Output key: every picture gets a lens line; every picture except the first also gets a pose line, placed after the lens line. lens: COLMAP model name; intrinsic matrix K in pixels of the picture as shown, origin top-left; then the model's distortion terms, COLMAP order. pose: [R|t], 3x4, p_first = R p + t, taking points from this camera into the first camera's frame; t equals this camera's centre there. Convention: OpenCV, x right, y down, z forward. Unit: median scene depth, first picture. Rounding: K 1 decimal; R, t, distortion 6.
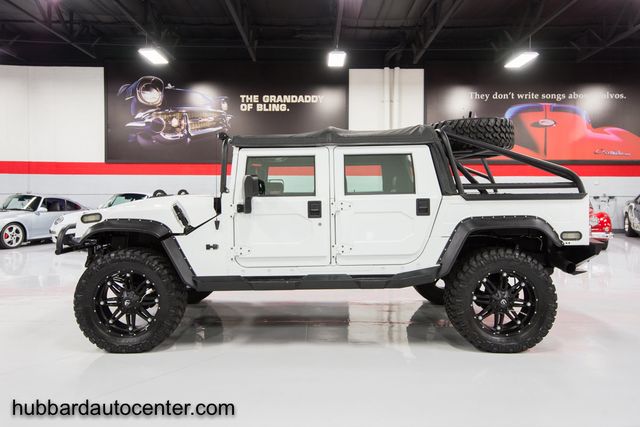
lens RADIAL K [[499.9, 0, 320.0], [0, 499.9, 213.5], [0, 0, 1]] dist [0.037188, -0.000441]
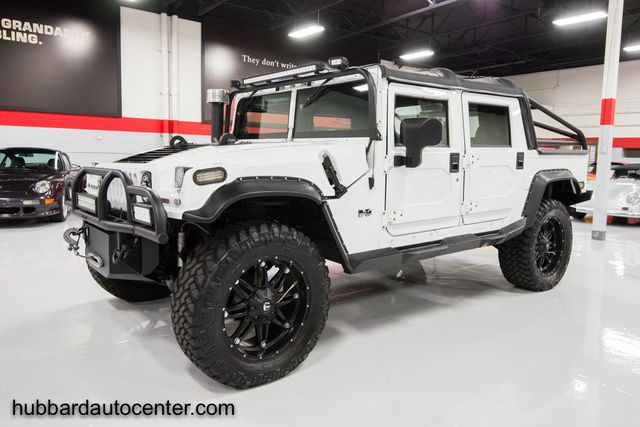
lens RADIAL K [[465.1, 0, 320.0], [0, 465.1, 213.5], [0, 0, 1]] dist [0.013210, 0.002365]
pose [[0.792623, -0.062067, 0.606545, -0.683400], [0.011243, 0.996124, 0.087239, 0.006447], [-0.609608, -0.062328, 0.790249, 0.490678]]
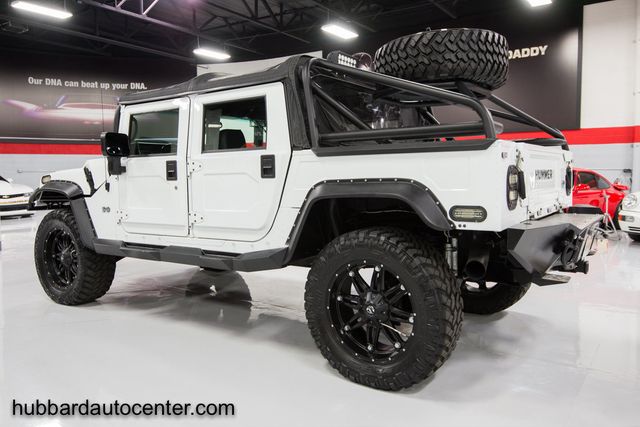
lens RADIAL K [[499.9, 0, 320.0], [0, 499.9, 213.5], [0, 0, 1]] dist [0.037188, -0.000441]
pose [[0.818653, 0.042298, -0.572729, 0.689628], [-0.020012, 0.998779, 0.045159, 0.021475], [0.573940, -0.025508, 0.818500, 0.429957]]
